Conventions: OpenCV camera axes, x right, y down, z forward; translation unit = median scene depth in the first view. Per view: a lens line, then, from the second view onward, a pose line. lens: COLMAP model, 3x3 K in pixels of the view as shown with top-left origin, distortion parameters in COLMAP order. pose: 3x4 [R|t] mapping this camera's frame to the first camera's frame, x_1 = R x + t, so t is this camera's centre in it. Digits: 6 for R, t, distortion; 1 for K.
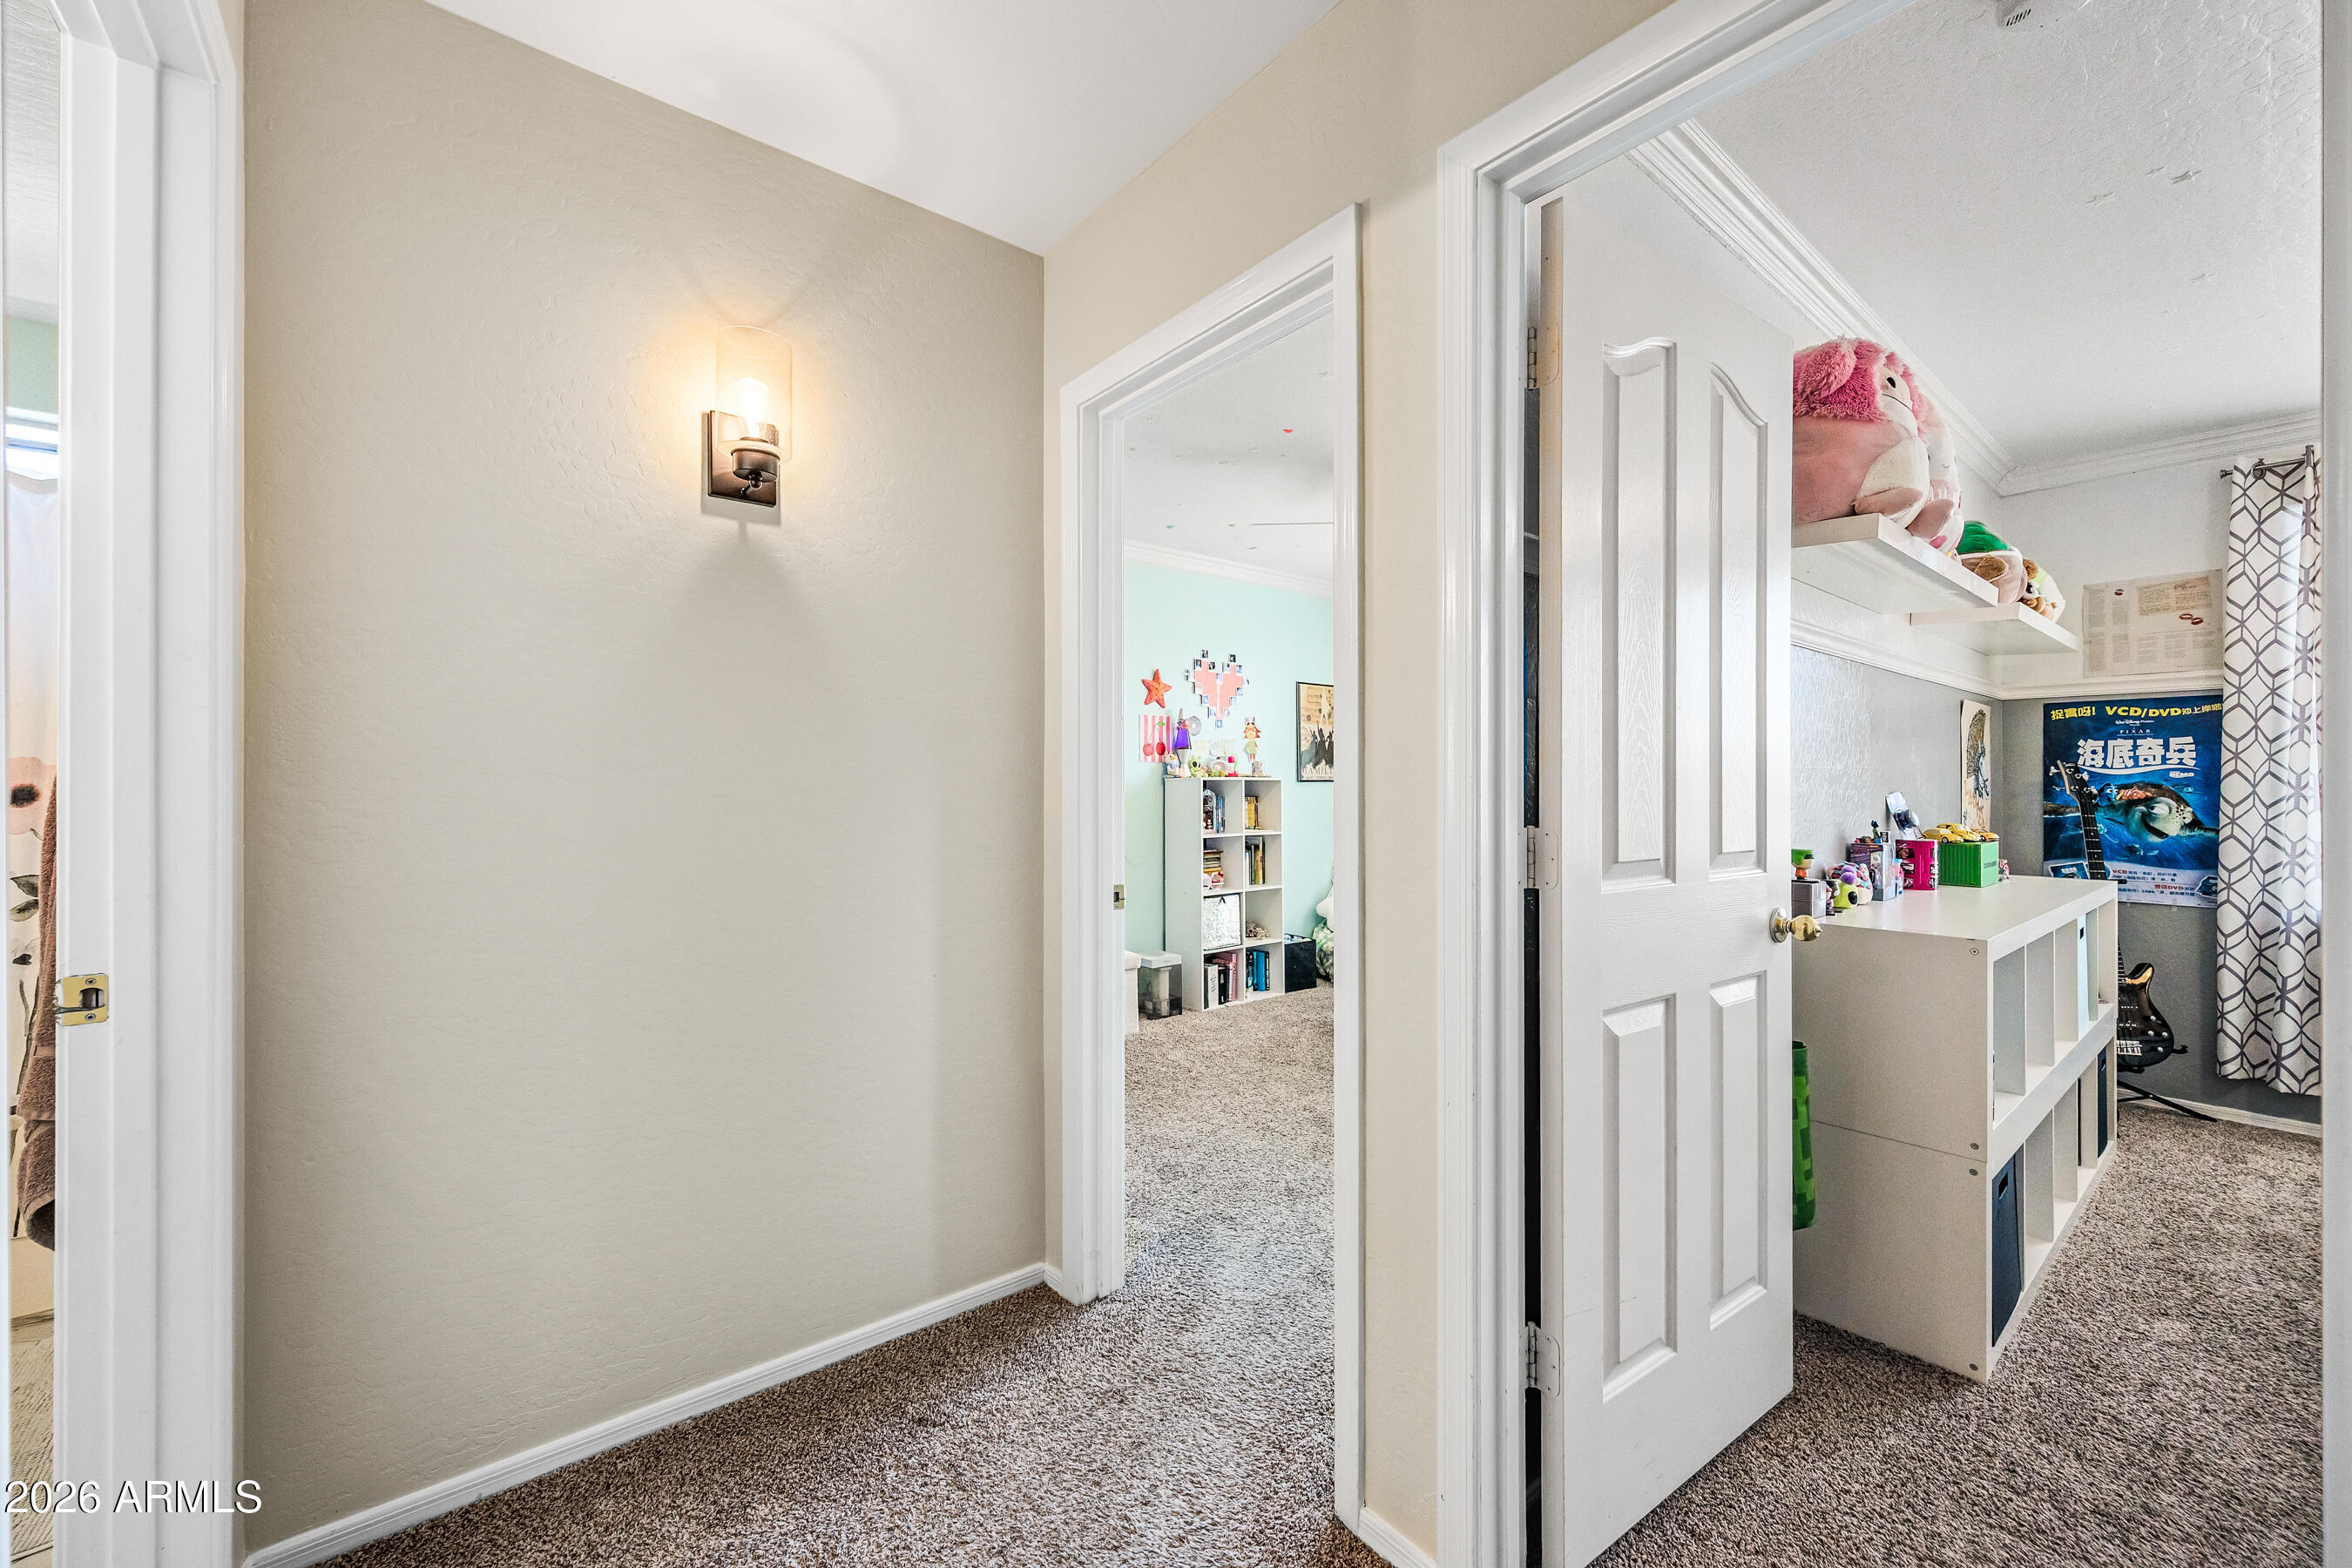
lens RADIAL K [[940.0, 0, 1194.0], [0, 940.0, 785.3], [0, 0, 1]] dist [-0.000417, 0.000314]
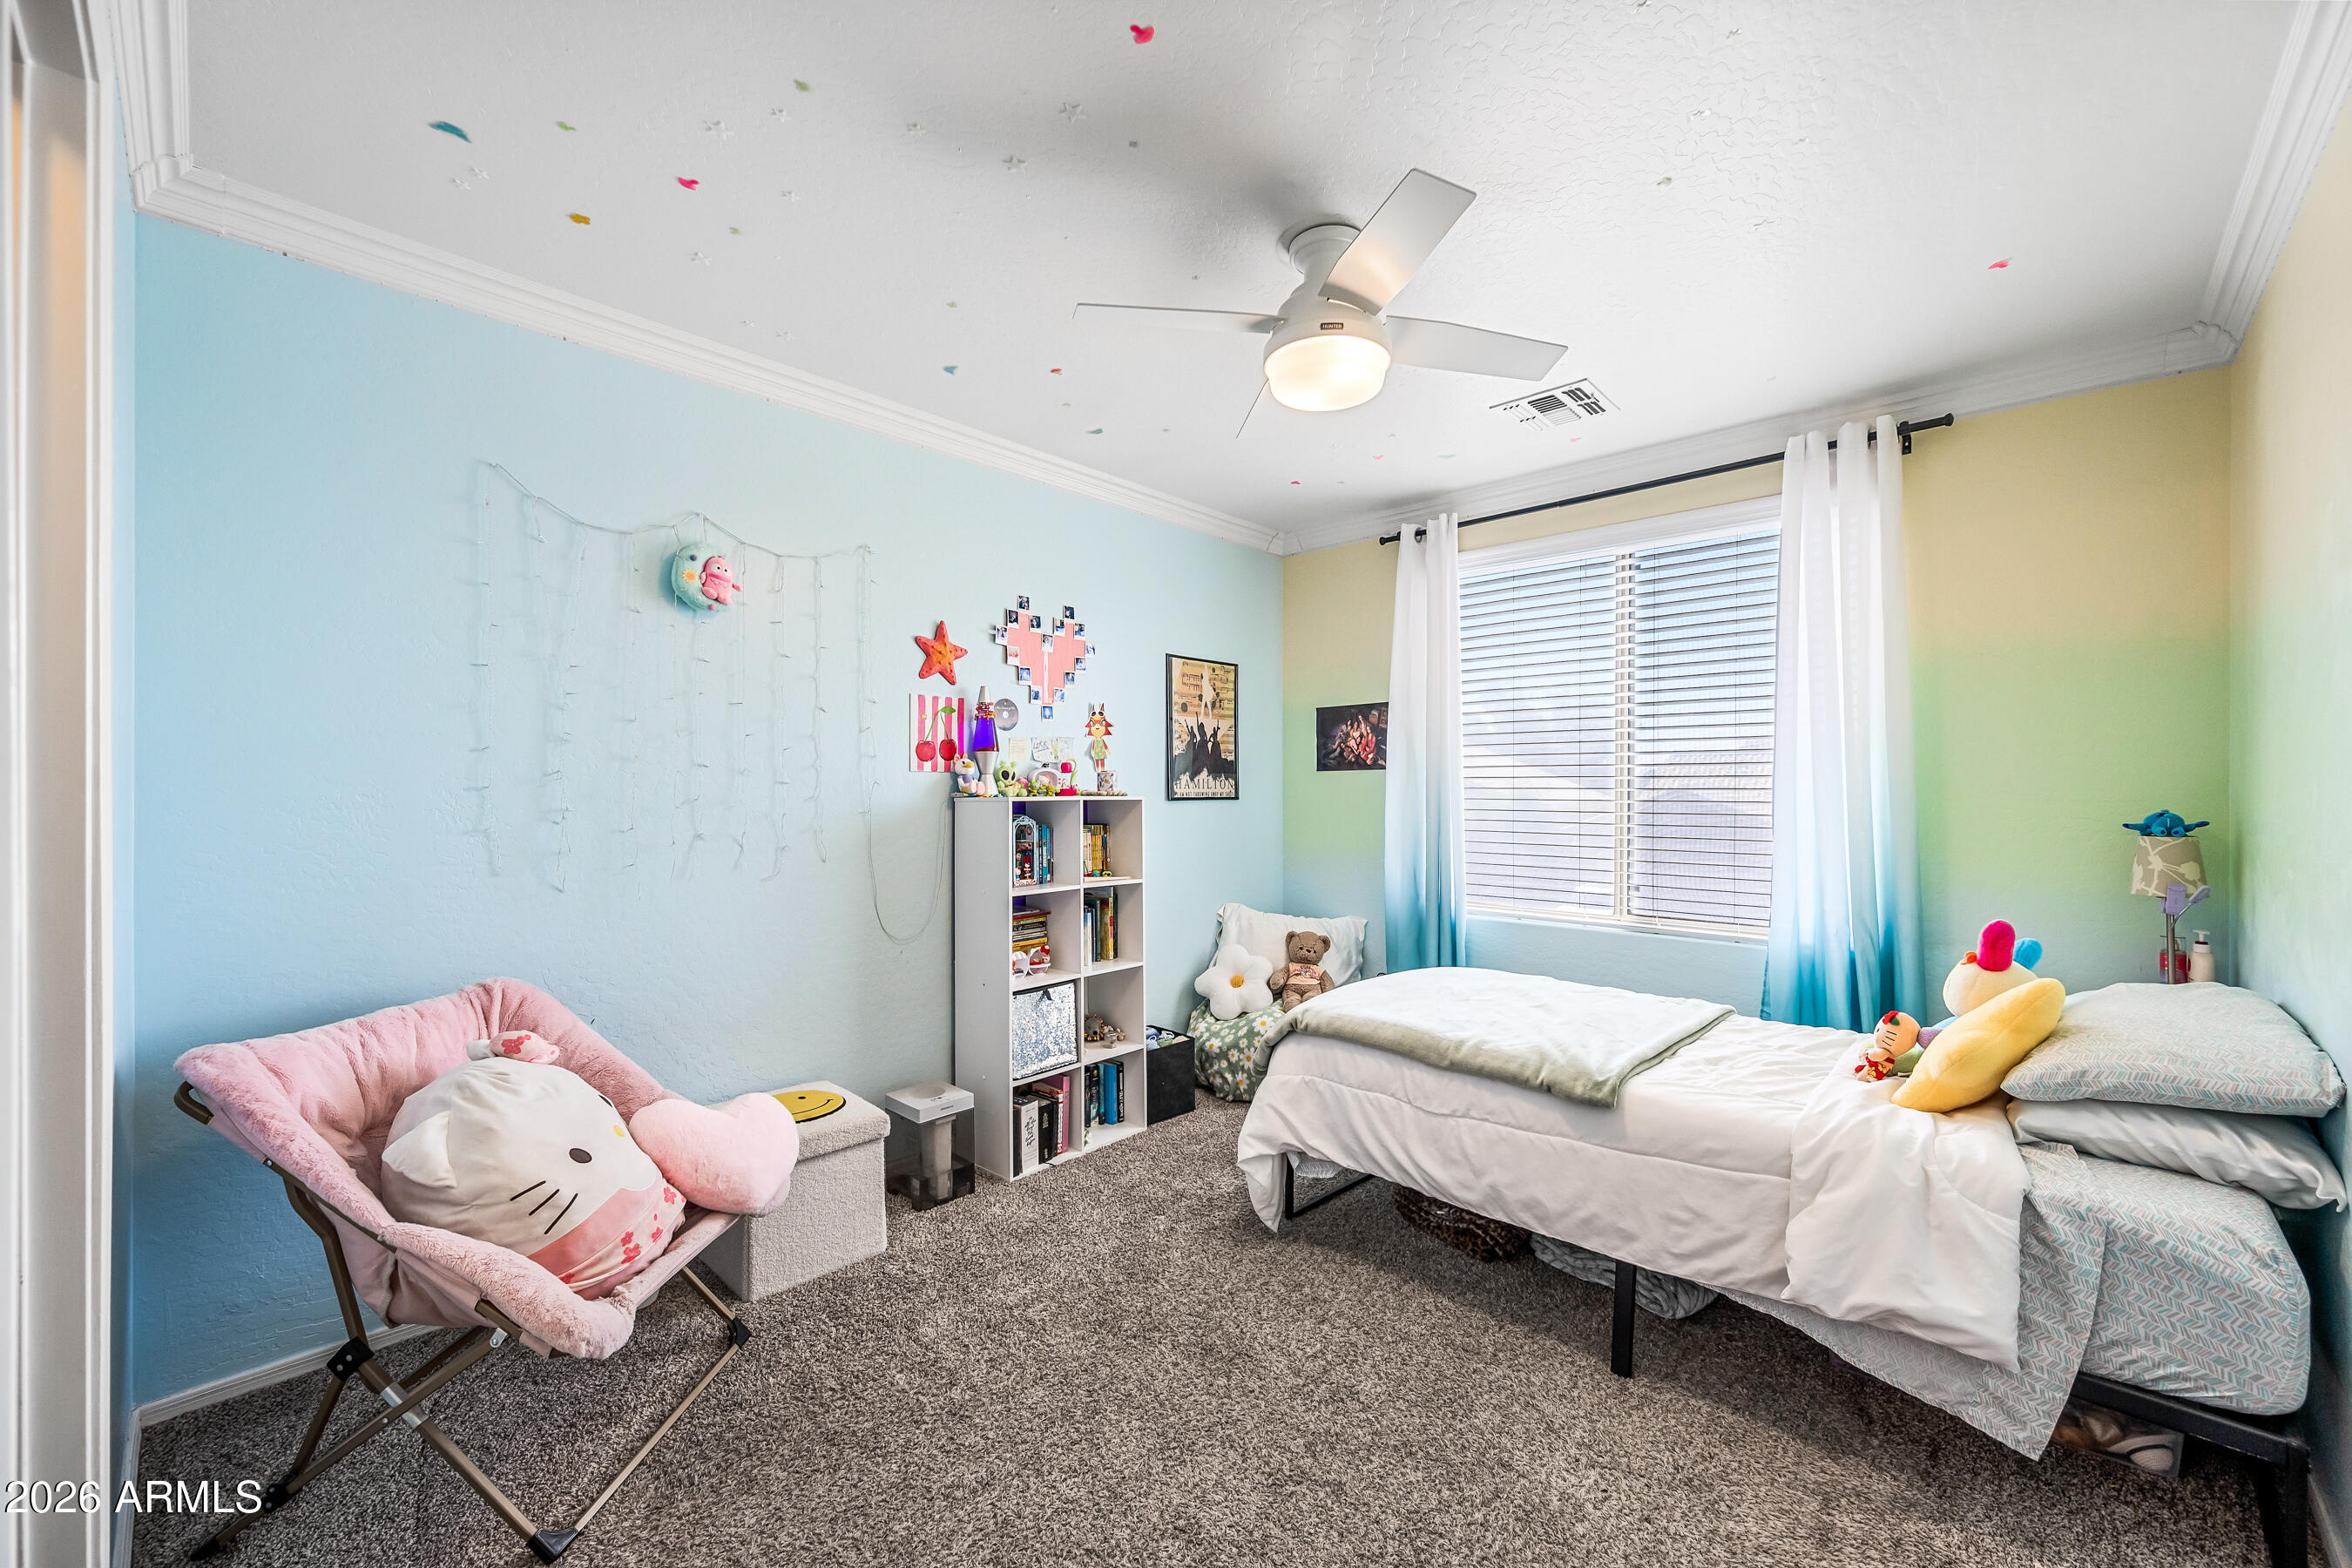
lens RADIAL K [[940.0, 0, 1178.0], [0, 940.0, 782.3], [0, 0, 1]] dist [-0.000417, 0.000314]
pose [[0.993121, 0.003052, 0.117051, 0.045969], [-0.002073, 0.999962, -0.008485, -0.013572], [-0.117072, 0.008184, 0.993090, 0.393268]]
